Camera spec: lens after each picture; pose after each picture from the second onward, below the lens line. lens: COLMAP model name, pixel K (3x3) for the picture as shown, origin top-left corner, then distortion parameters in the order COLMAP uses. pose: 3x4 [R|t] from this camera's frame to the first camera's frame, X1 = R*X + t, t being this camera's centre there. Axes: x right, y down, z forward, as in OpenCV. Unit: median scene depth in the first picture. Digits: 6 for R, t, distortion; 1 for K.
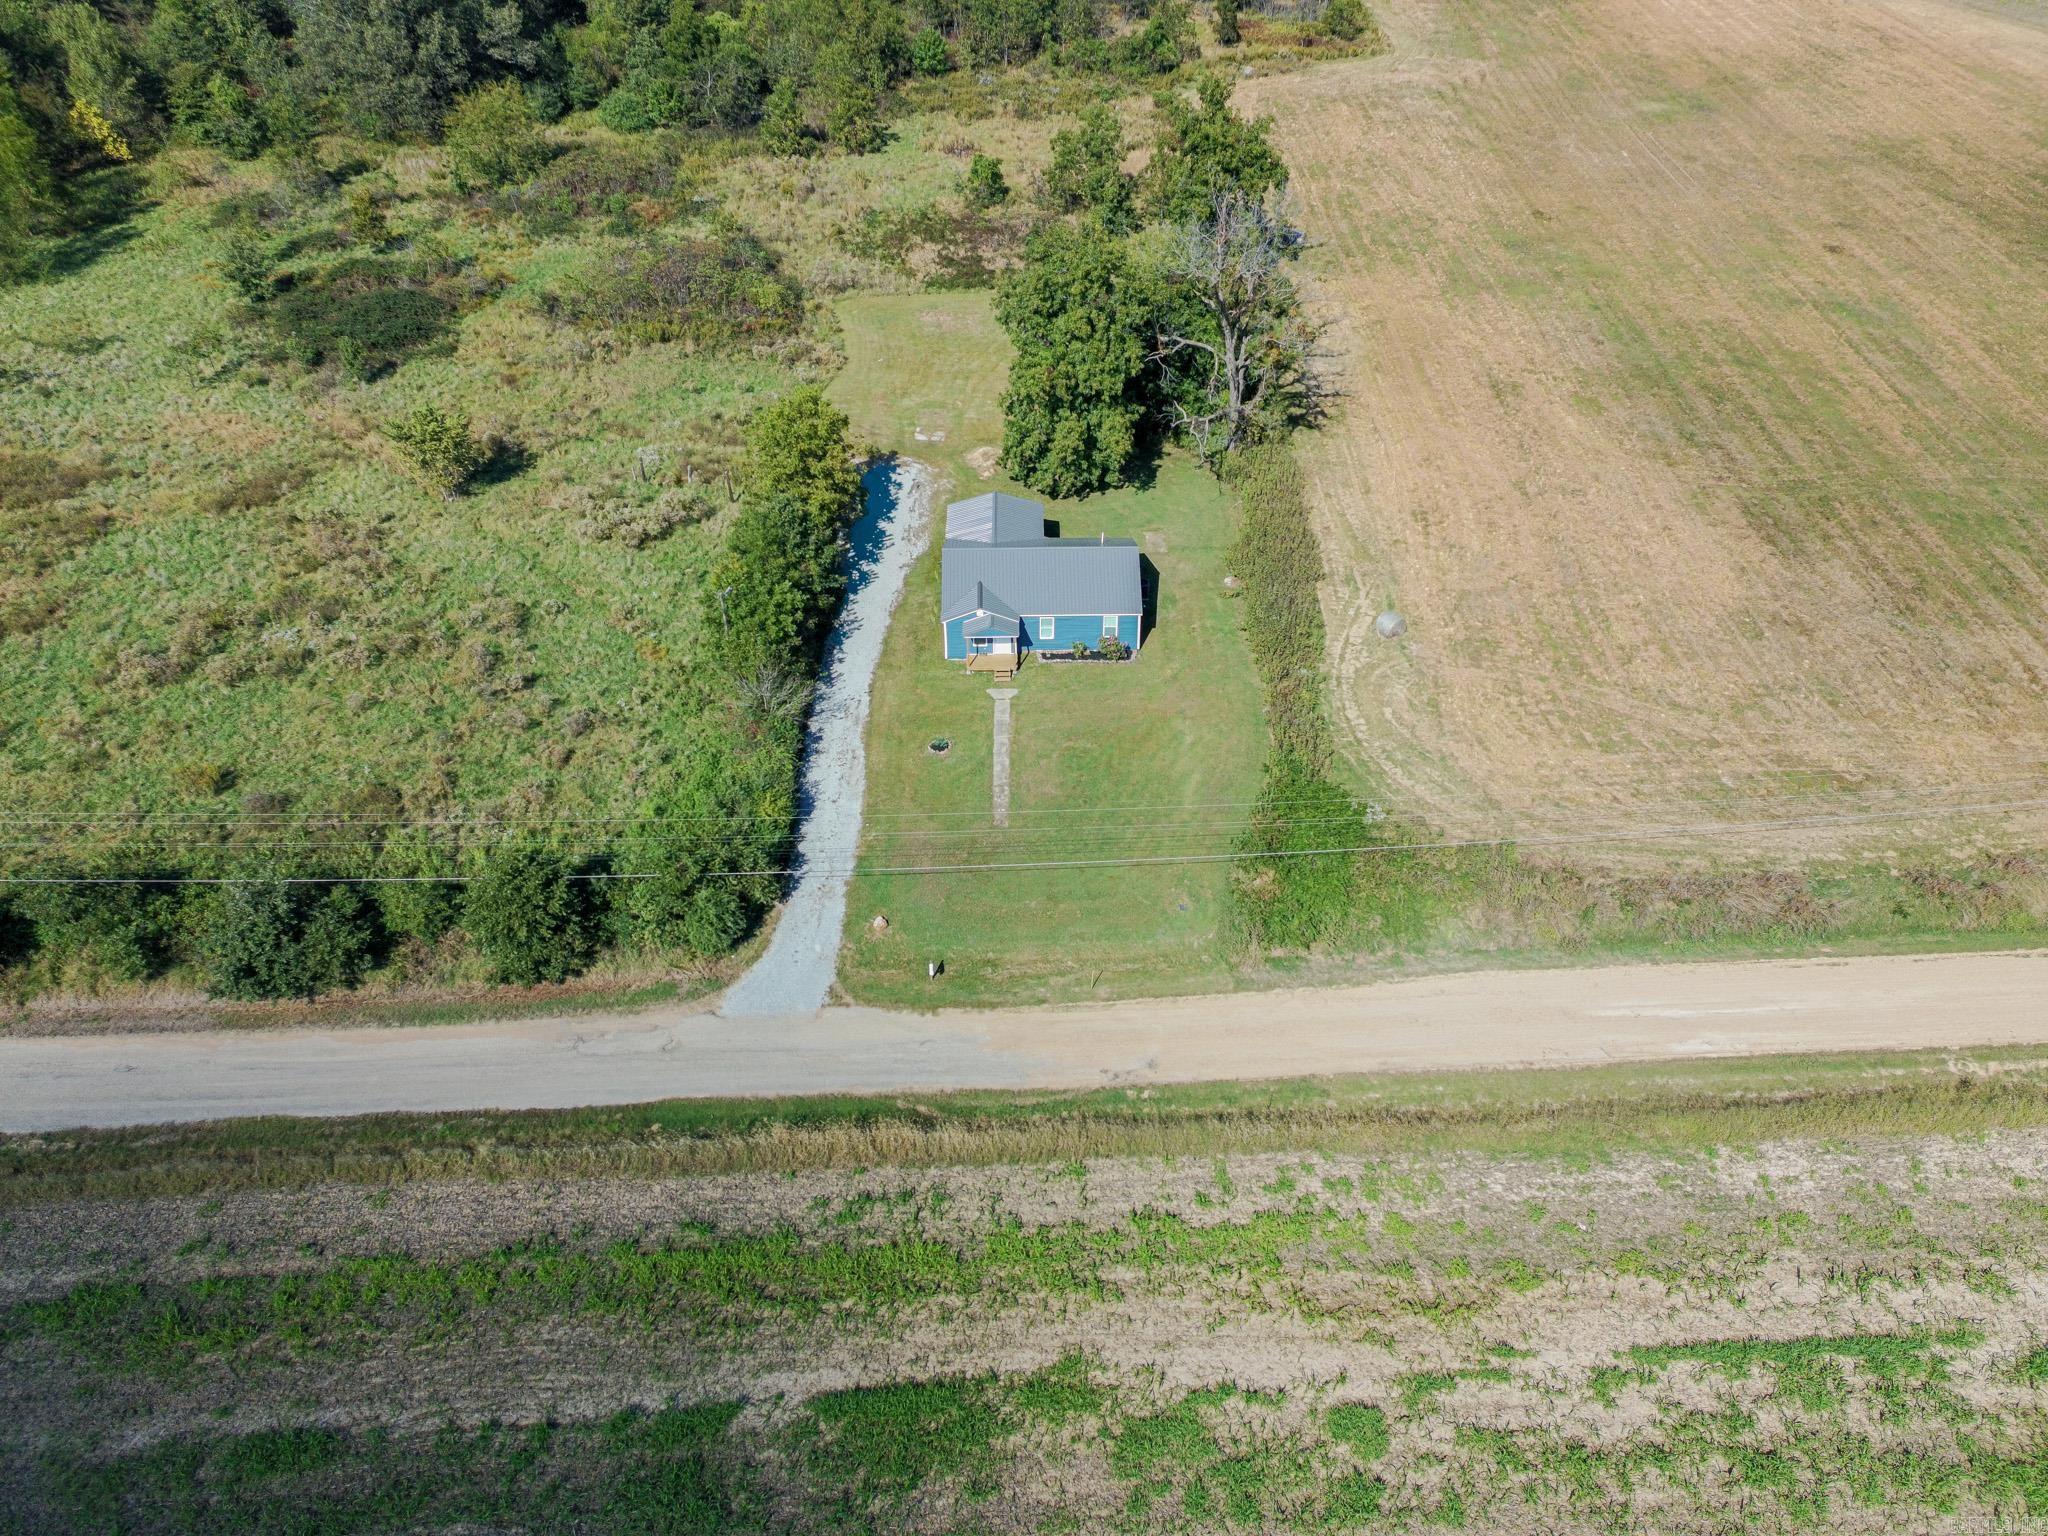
lens RADIAL K [[1605.3, 0, 1024.0], [0, 1605.3, 768.0], [0, 0, 1]] dist [0.078805, -0.058056]
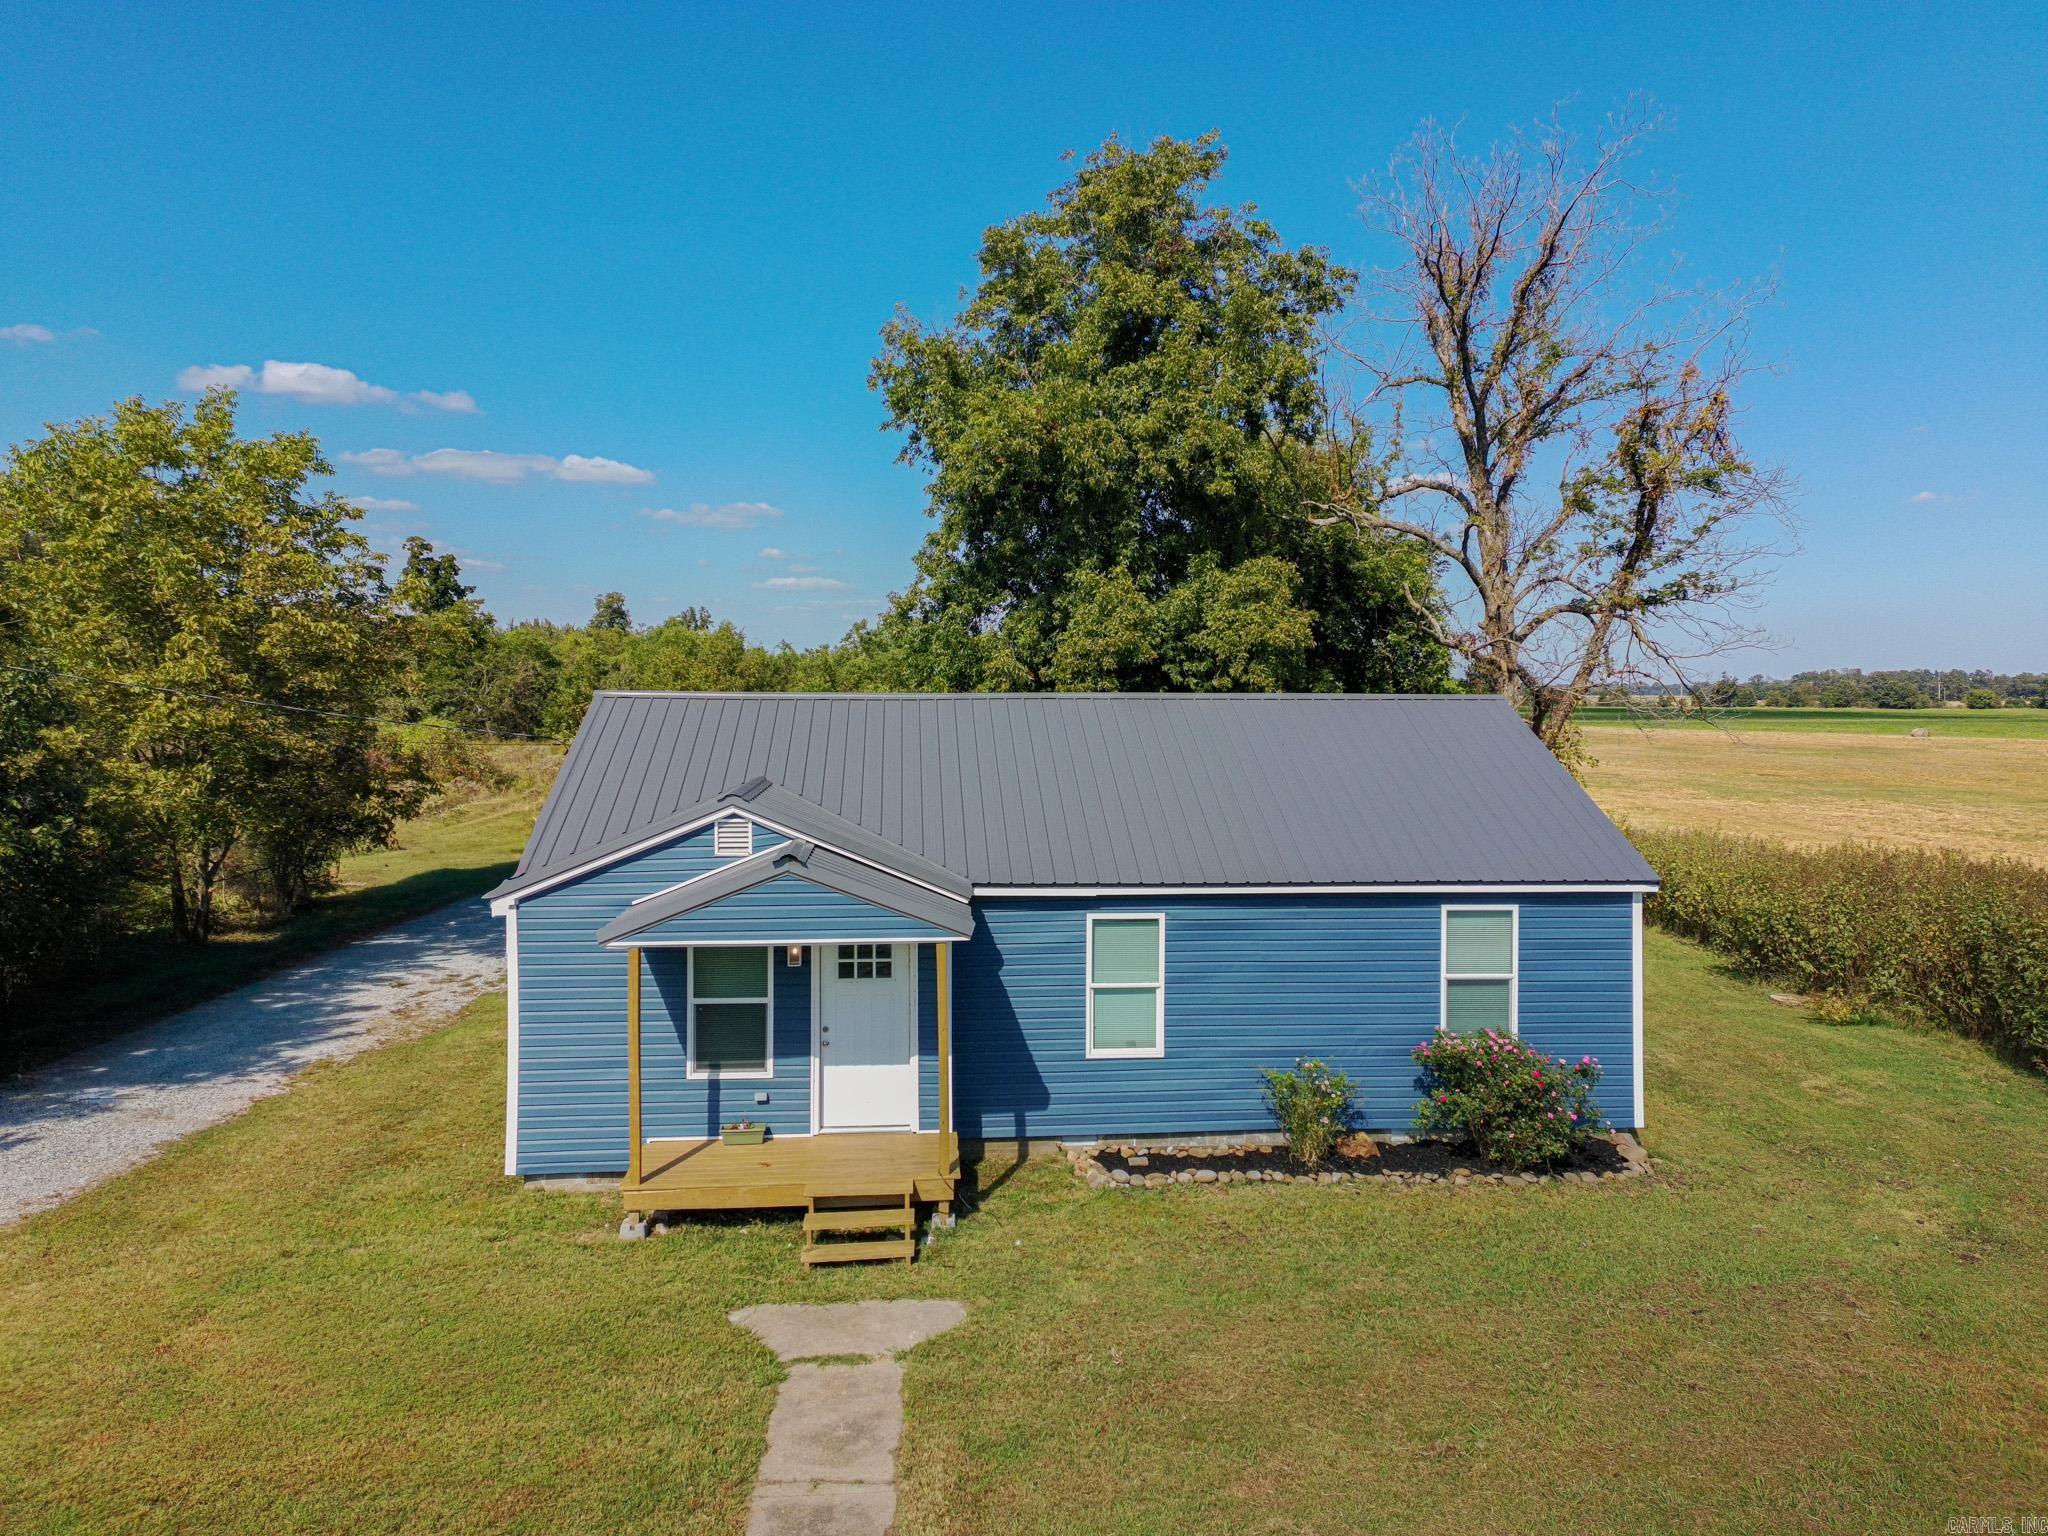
lens RADIAL K [[1568.8, 0, 1024.0], [0, 1568.8, 768.0], [0, 0, 1]] dist [0.090689, -0.088052]
pose [[0.998437, -0.000694, 0.055876, -0.006769], [0.032467, 0.821042, -0.569943, -0.009526], [-0.045481, 0.570867, 0.819782, 0.932267]]
